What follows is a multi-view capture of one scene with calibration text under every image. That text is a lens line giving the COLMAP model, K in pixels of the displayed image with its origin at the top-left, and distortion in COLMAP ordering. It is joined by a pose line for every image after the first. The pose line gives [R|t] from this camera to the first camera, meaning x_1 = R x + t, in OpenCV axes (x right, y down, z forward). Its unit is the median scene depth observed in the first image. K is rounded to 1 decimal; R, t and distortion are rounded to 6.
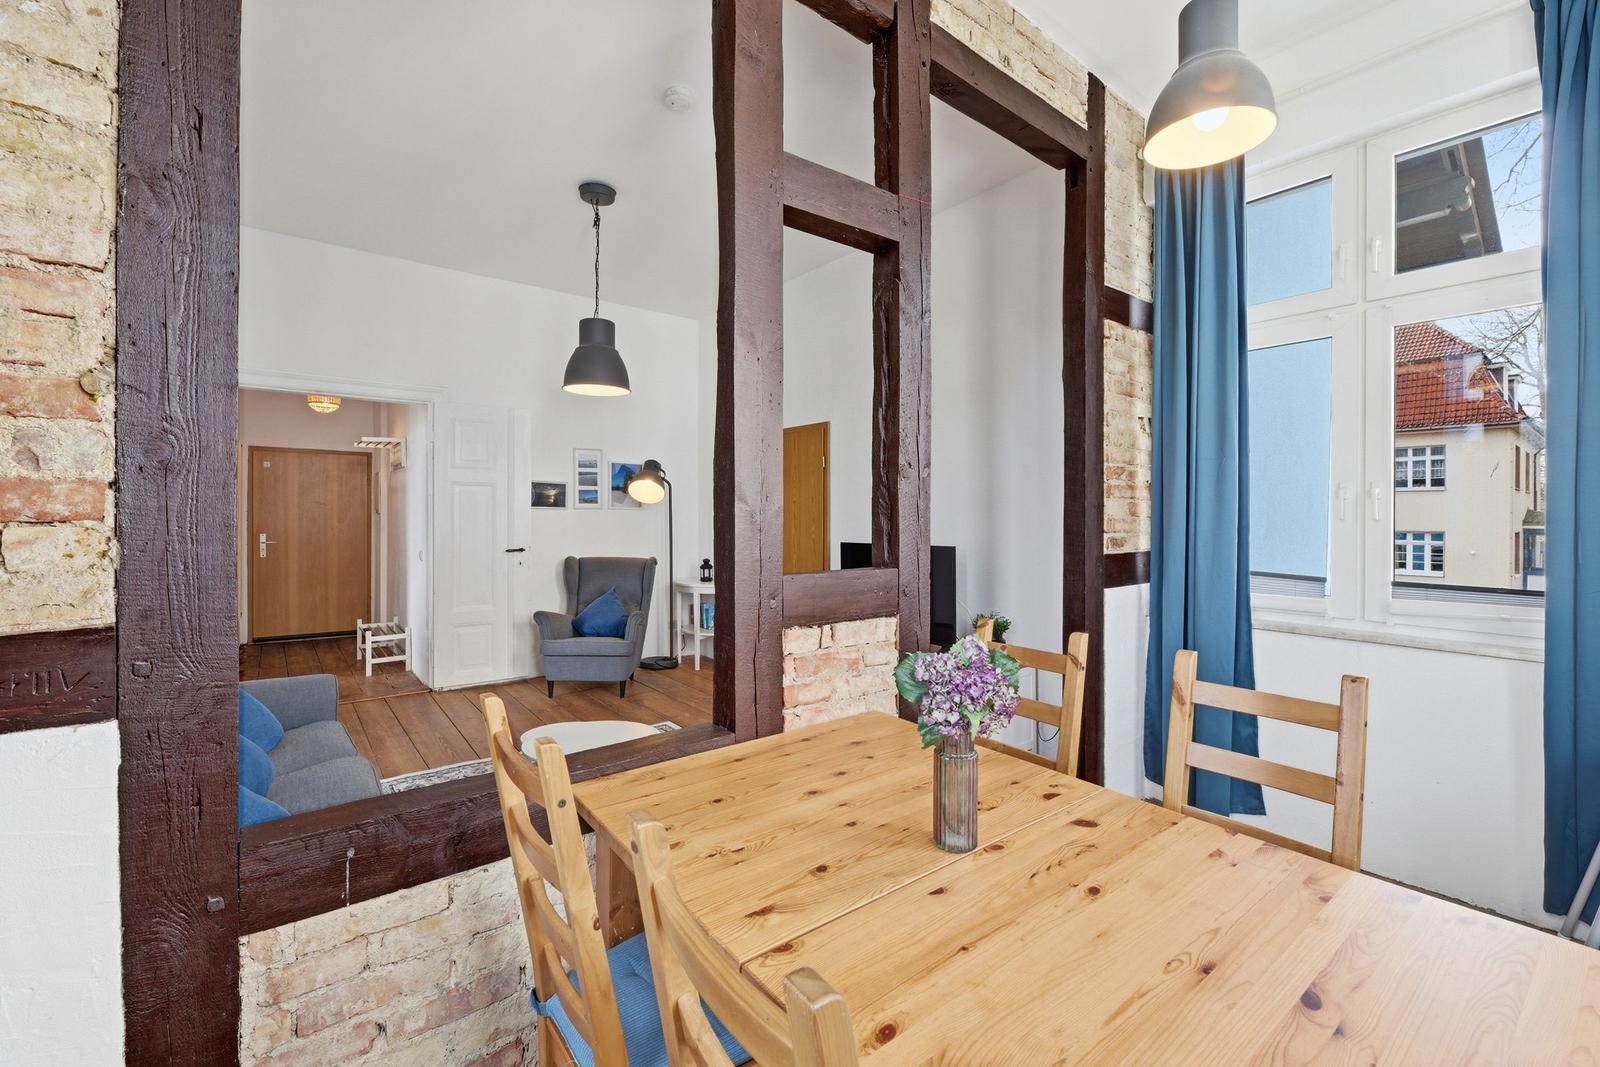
lens RADIAL K [[661.2, 0, 803.9], [0, 661.2, 527.8], [0, 0, 1]] dist [-0.001152, -0.000175]
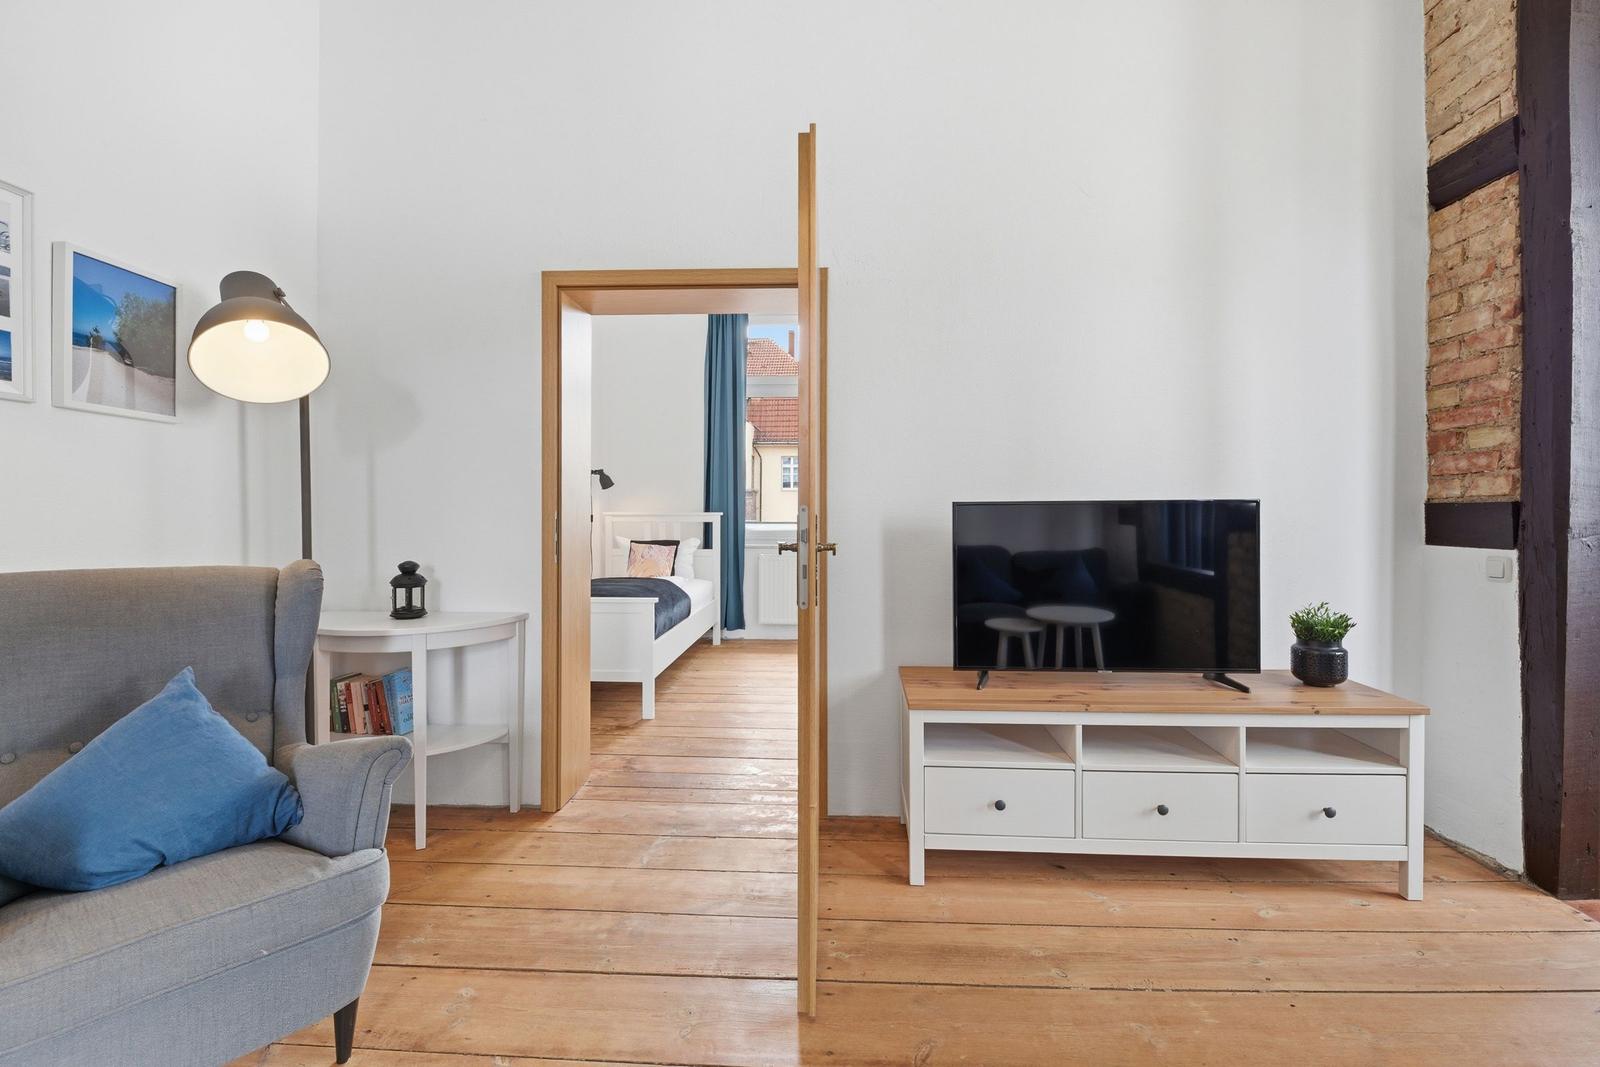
lens RADIAL K [[679.4, 0, 792.2], [0, 679.4, 522.2], [0, 0, 1]] dist [-0.002482, -0.000347]
pose [[0.662541, -0.008415, 0.748978, -0.325128], [0.012709, 0.999919, -0.000008, 0.028265], [-0.748917, 0.009524, 0.662595, 0.600180]]
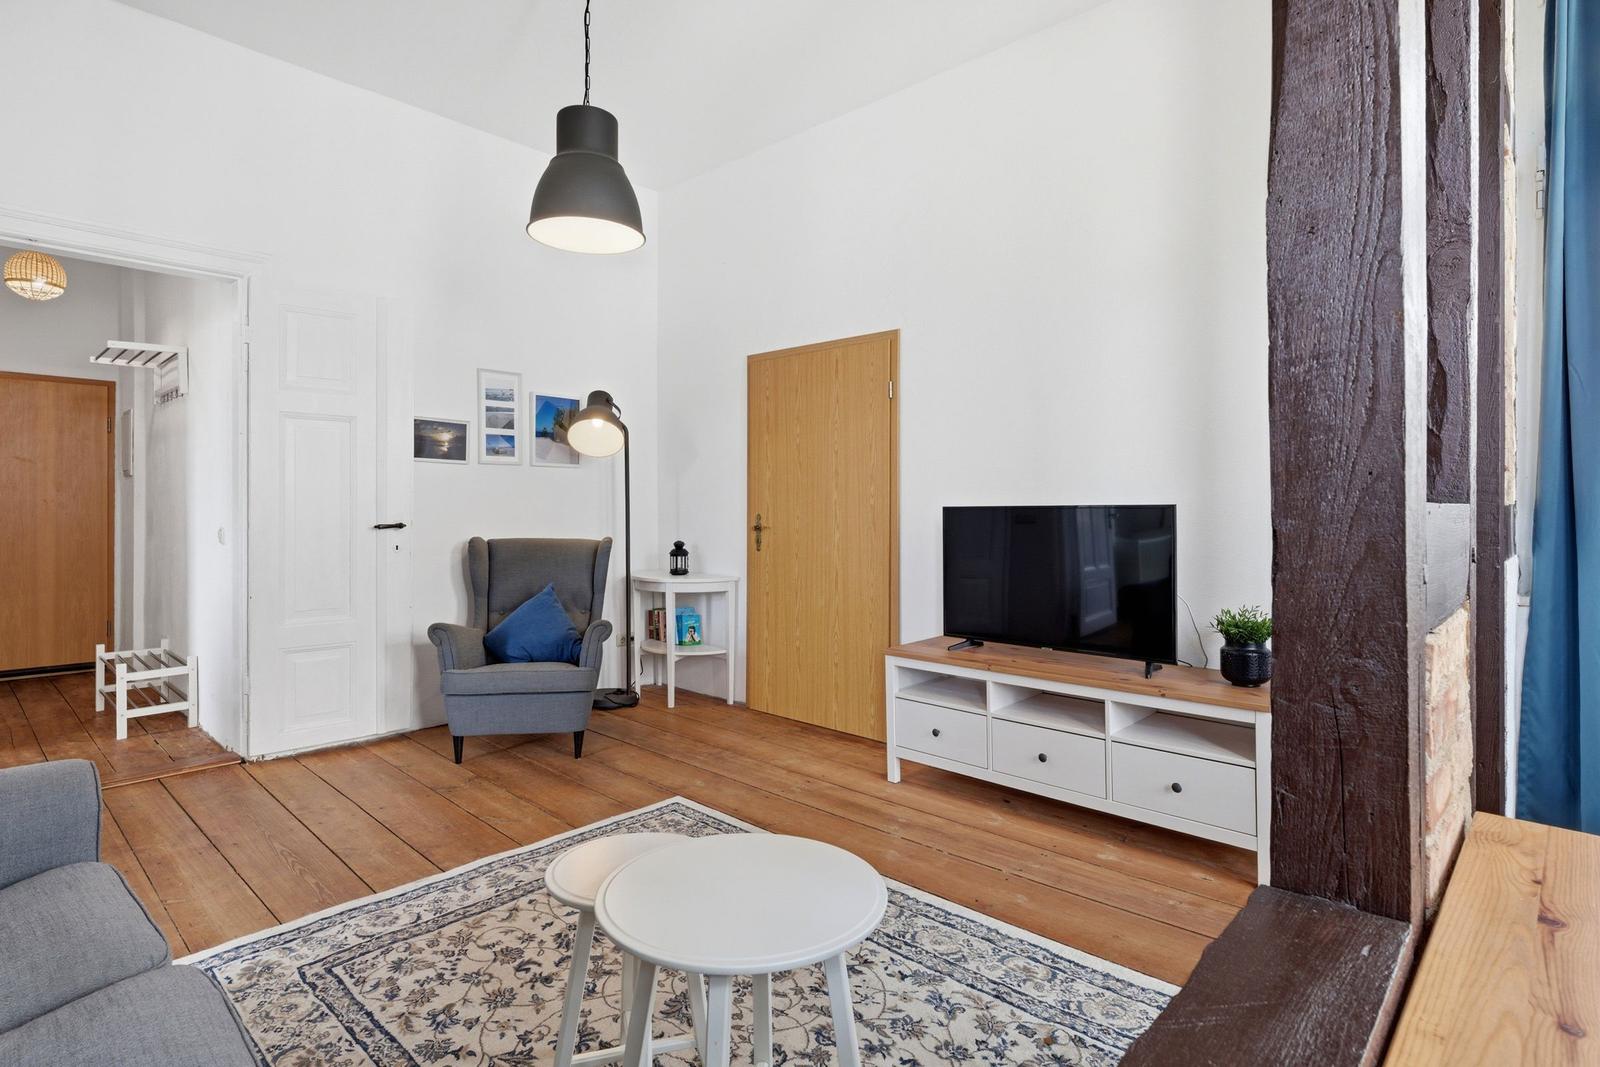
lens RADIAL K [[800.0, 0, 806.4], [0, 800.0, 517.8], [0, 0, 1]] dist [0.002063, -0.000894]
pose [[0.988574, -0.002401, 0.150715, -0.153761], [0.002685, 0.999995, -0.001679, 0.026779], [-0.150710, 0.002064, 0.988576, 0.188569]]
